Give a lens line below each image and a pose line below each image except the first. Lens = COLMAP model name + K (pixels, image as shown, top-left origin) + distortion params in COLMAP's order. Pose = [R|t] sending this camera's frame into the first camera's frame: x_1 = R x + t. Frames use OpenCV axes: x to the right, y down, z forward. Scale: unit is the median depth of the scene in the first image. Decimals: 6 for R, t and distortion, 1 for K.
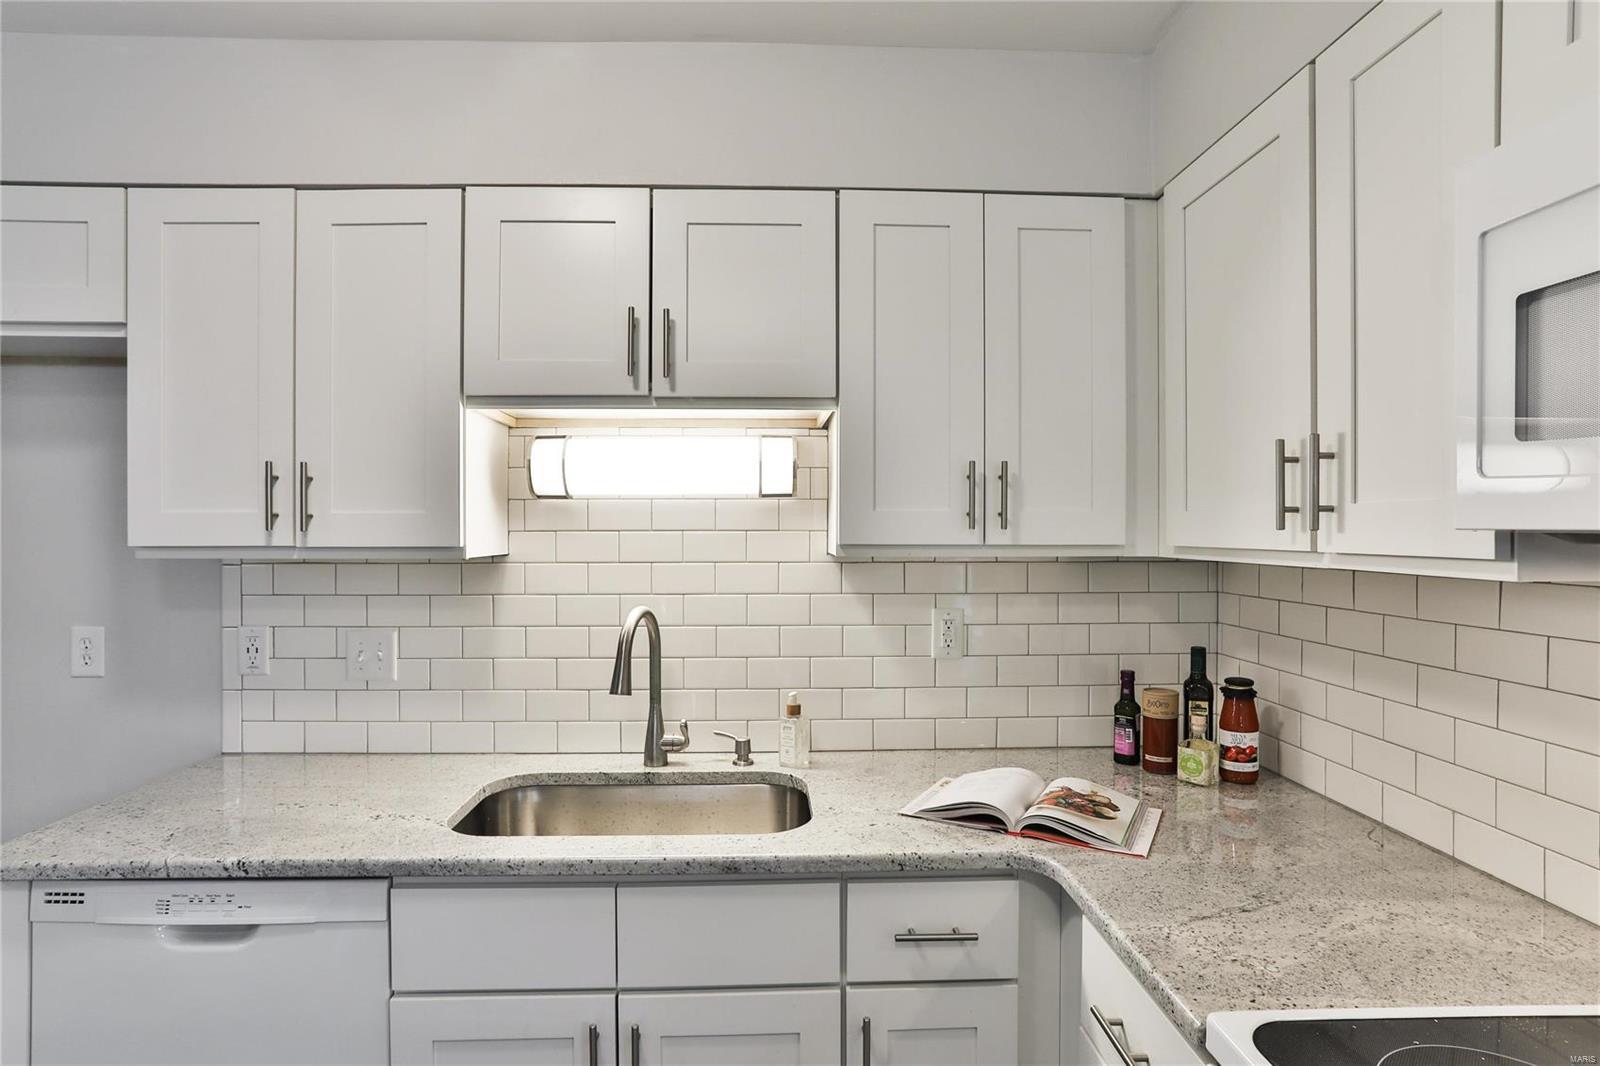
lens RADIAL K [[834.6, 0, 786.6], [0, 834.6, 533.8], [0, 0, 1]] dist [-0.054117, 0.030507]
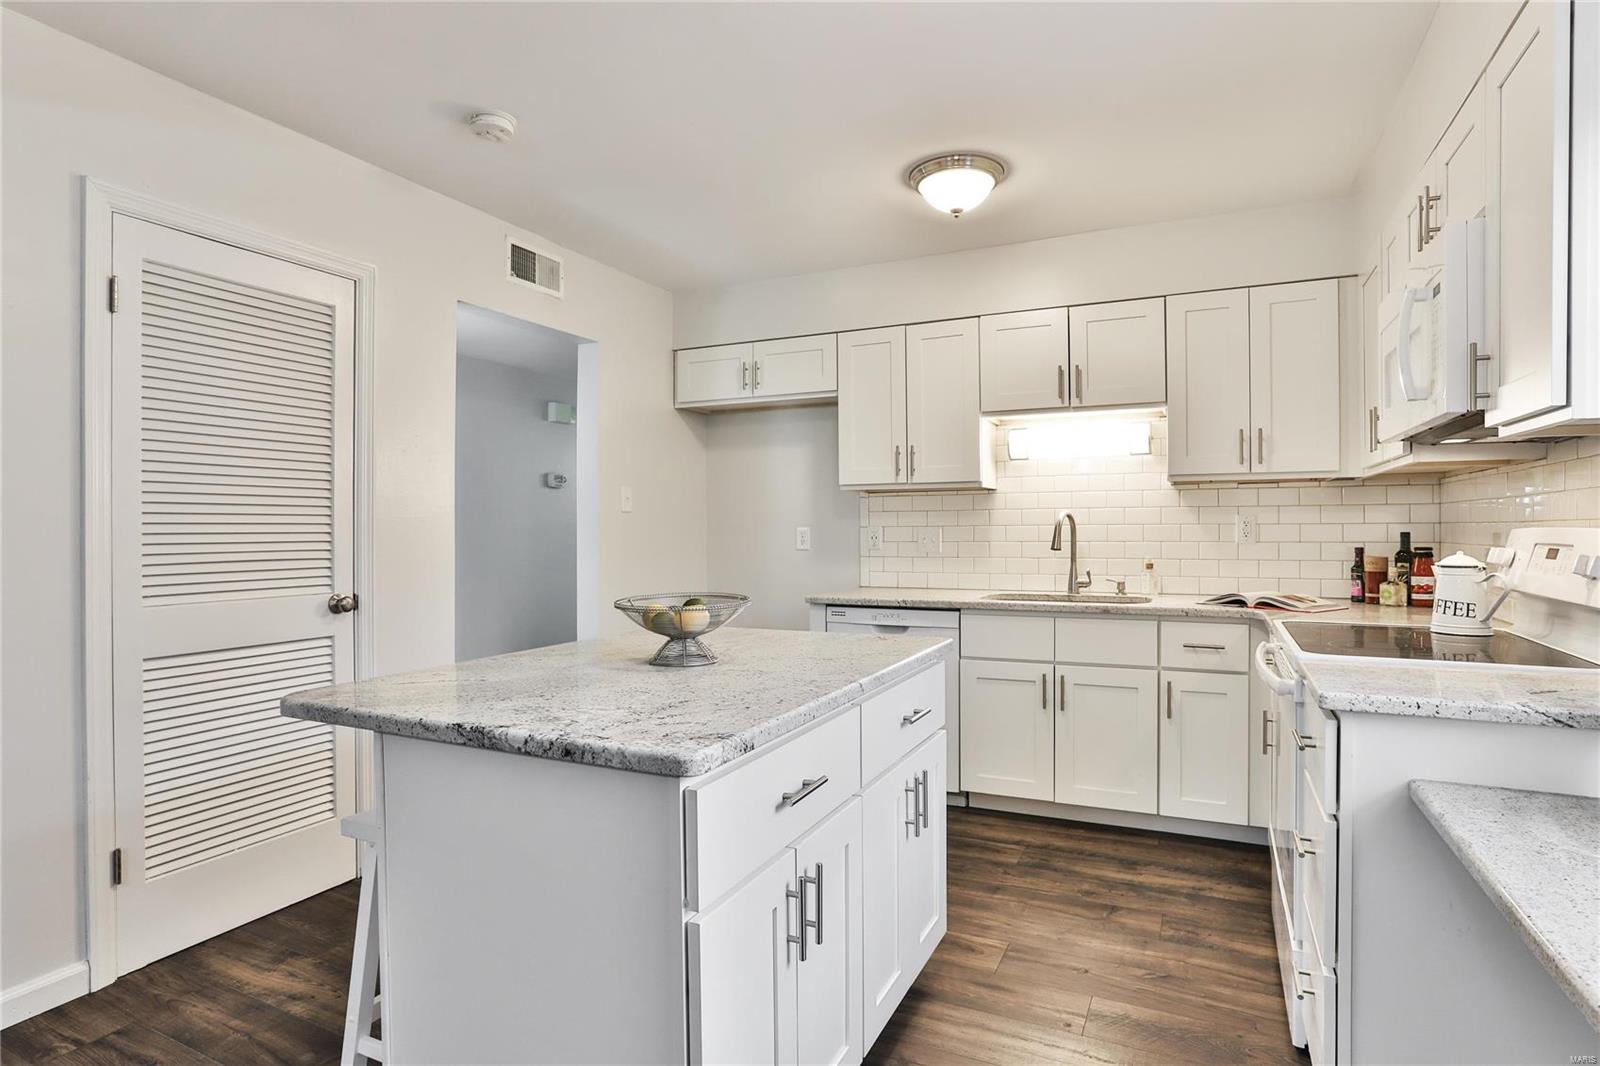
lens RADIAL K [[856.5, 0, 789.5], [0, 856.5, 524.8], [0, 0, 1]] dist [-0.050792, 0.027916]
pose [[0.884121, -0.006516, -0.467212, 0.210494], [0.002705, 0.999957, -0.008827, 0.148048], [0.467250, 0.006540, 0.884101, -1.209505]]
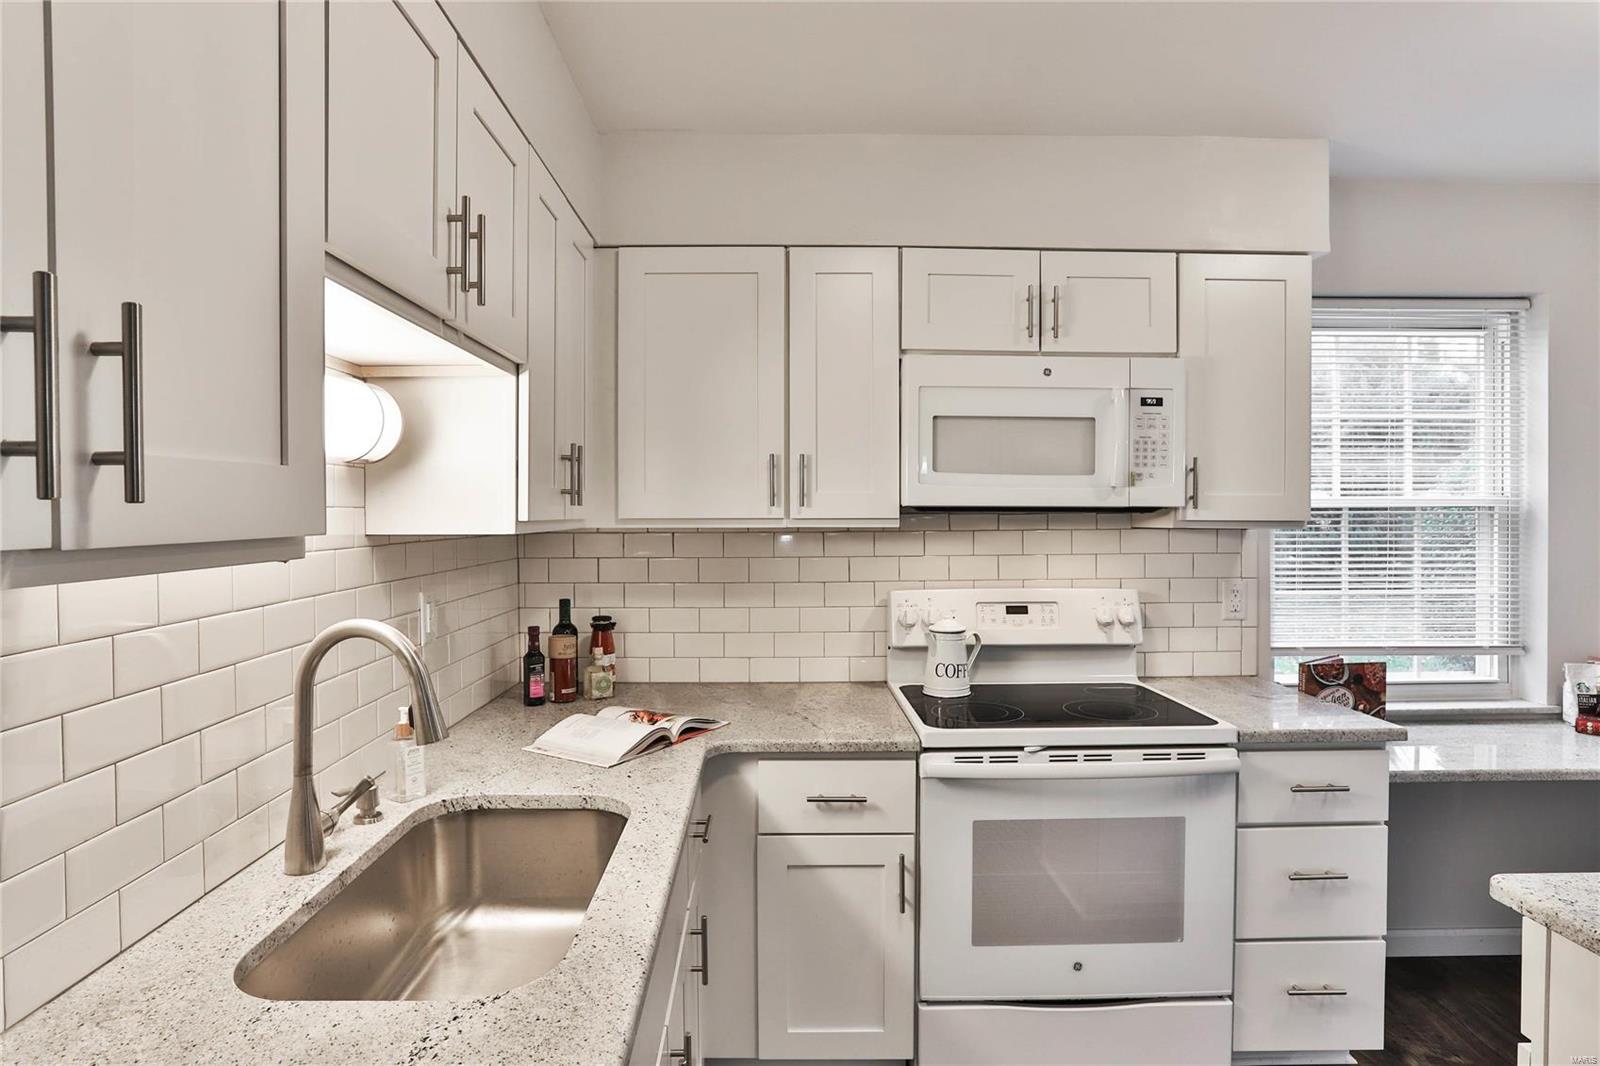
lens RADIAL K [[856.5, 0, 783.7], [0, 856.5, 530.3], [0, 0, 1]] dist [-0.050792, 0.027916]
pose [[0.018231, -0.022719, 0.999576, -0.895436], [0.009262, 0.999703, 0.022553, 0.003647], [-0.999791, 0.008847, 0.018436, 0.690636]]
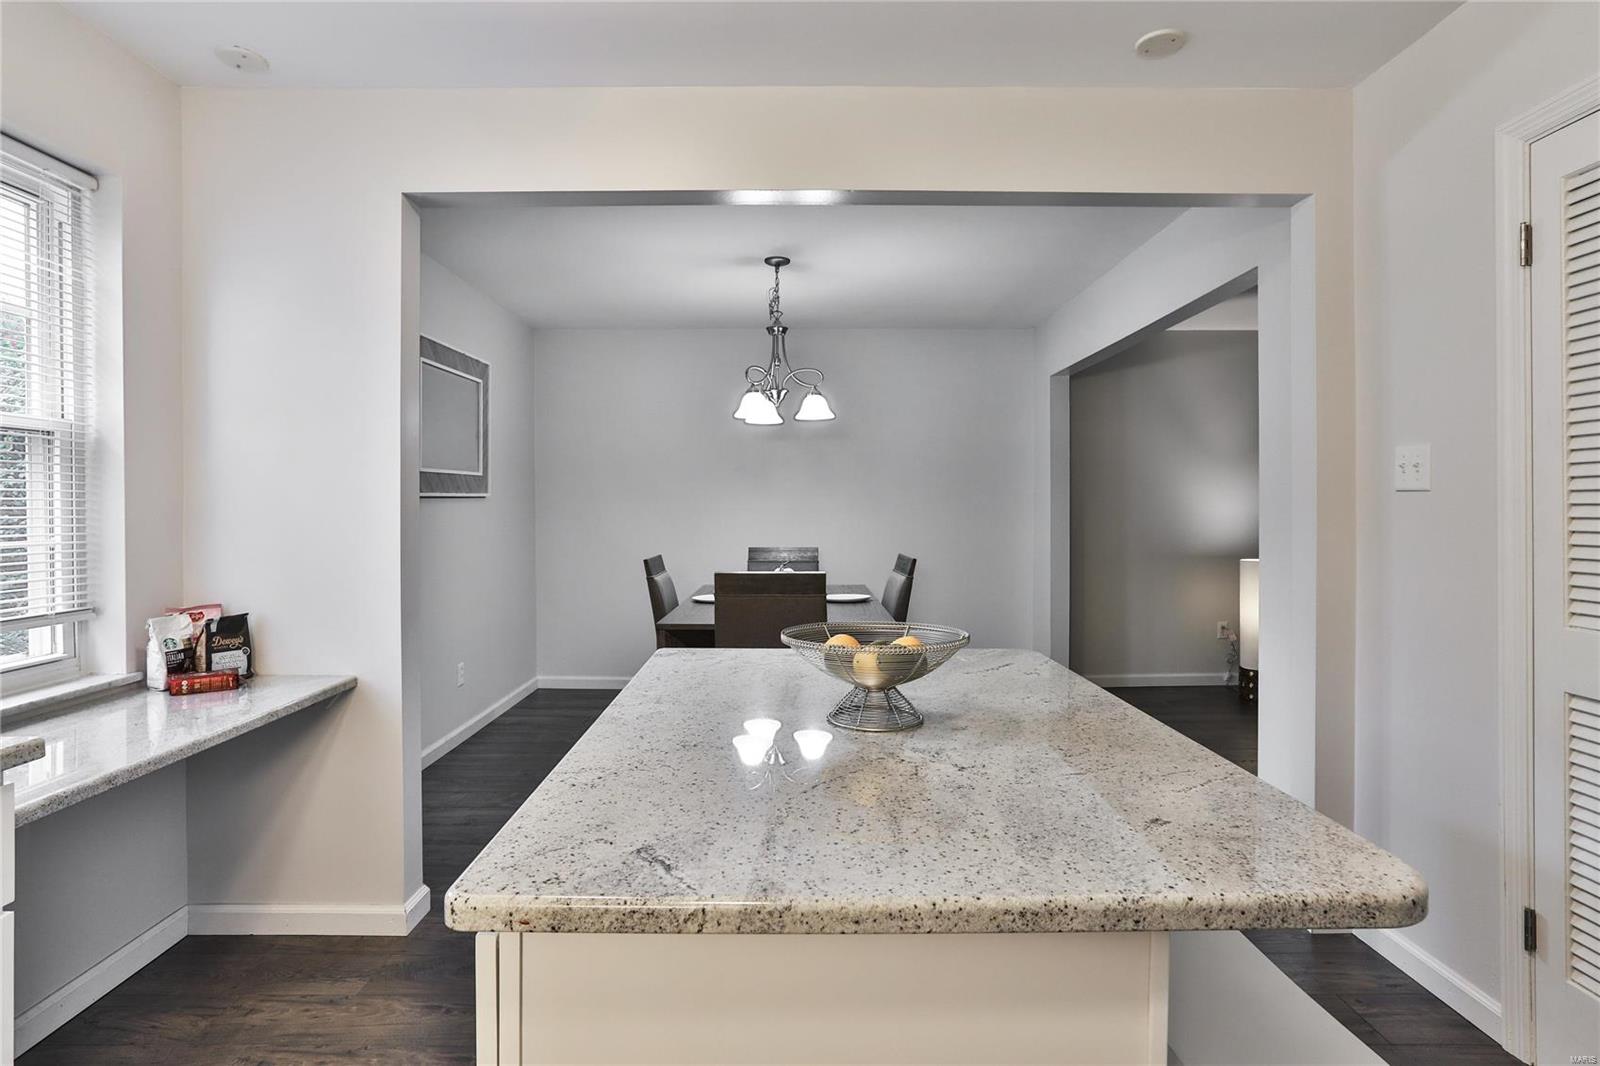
lens RADIAL K [[834.6, 0, 796.1], [0, 834.6, 508.5], [0, 0, 1]] dist [-0.054117, 0.030507]
pose [[-0.999648, -0.001978, 0.026452, -0.378778], [-0.001748, 0.999961, 0.008714, 0.110911], [-0.026468, 0.008665, -0.999612, 0.526655]]
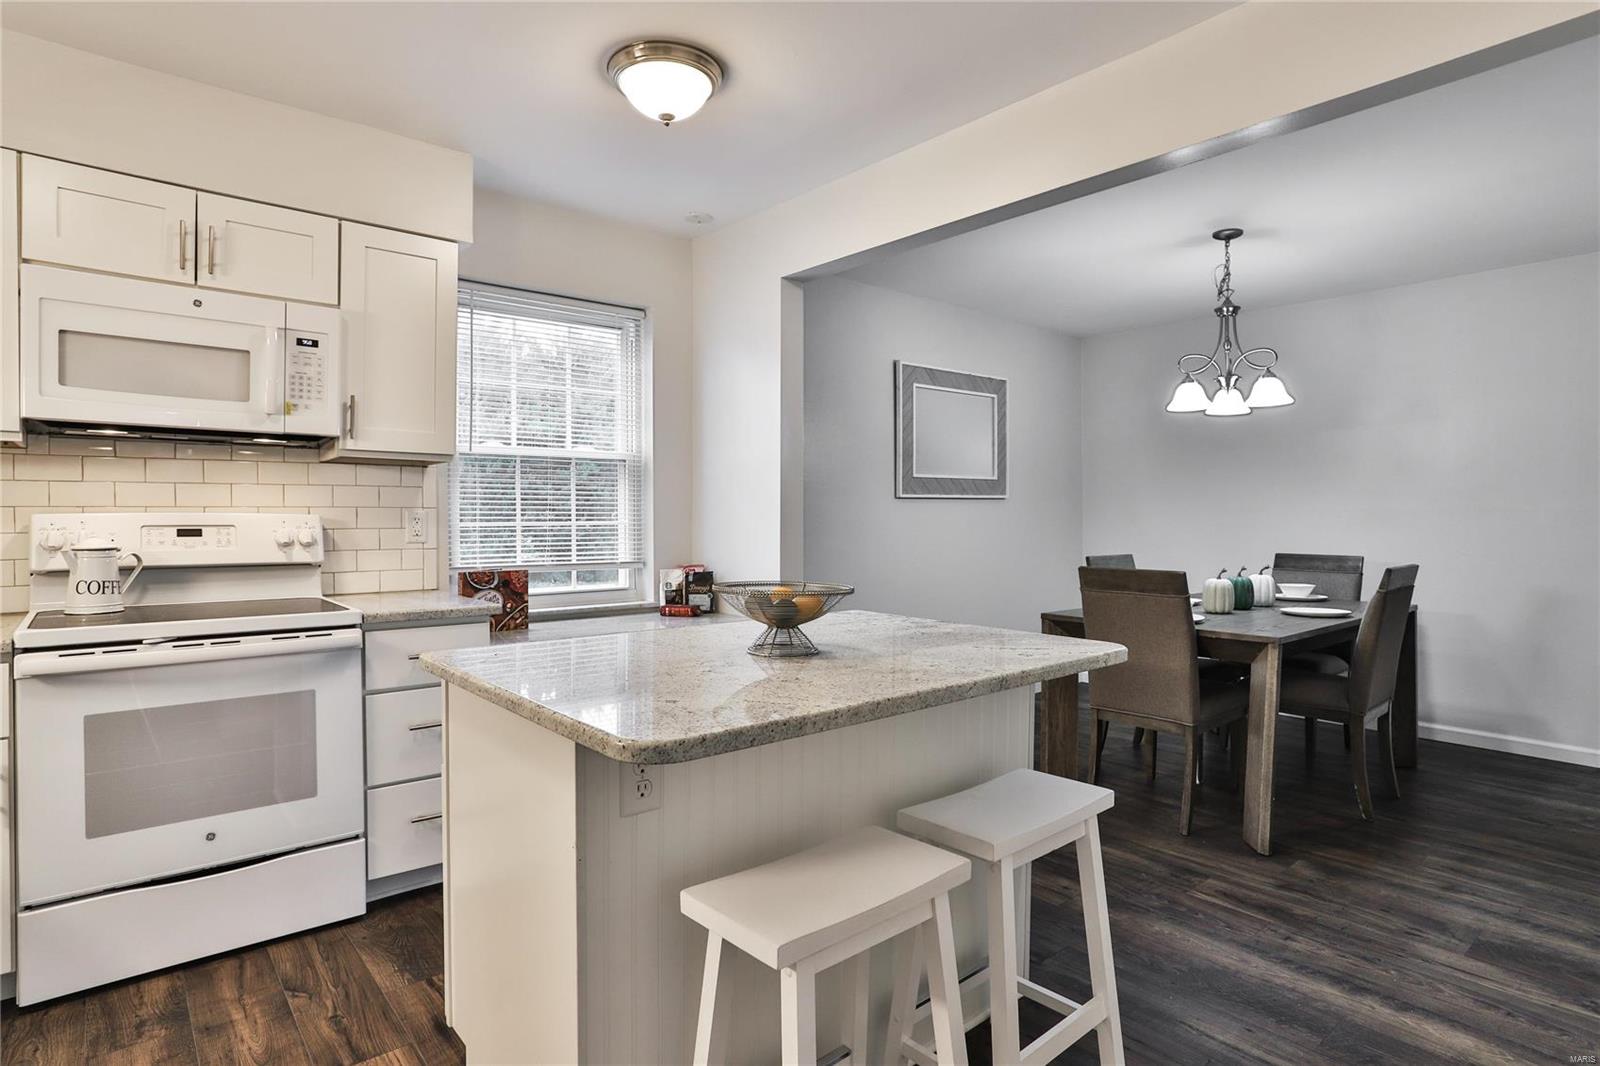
lens RADIAL K [[856.5, 0, 787.6], [0, 856.5, 525.5], [0, 0, 1]] dist [-0.050792, 0.027916]
pose [[-0.618758, -0.016685, 0.785404, -1.287919], [-0.000694, 0.999786, 0.020692, 0.134888], [-0.785581, 0.012258, -0.618637, 0.402387]]
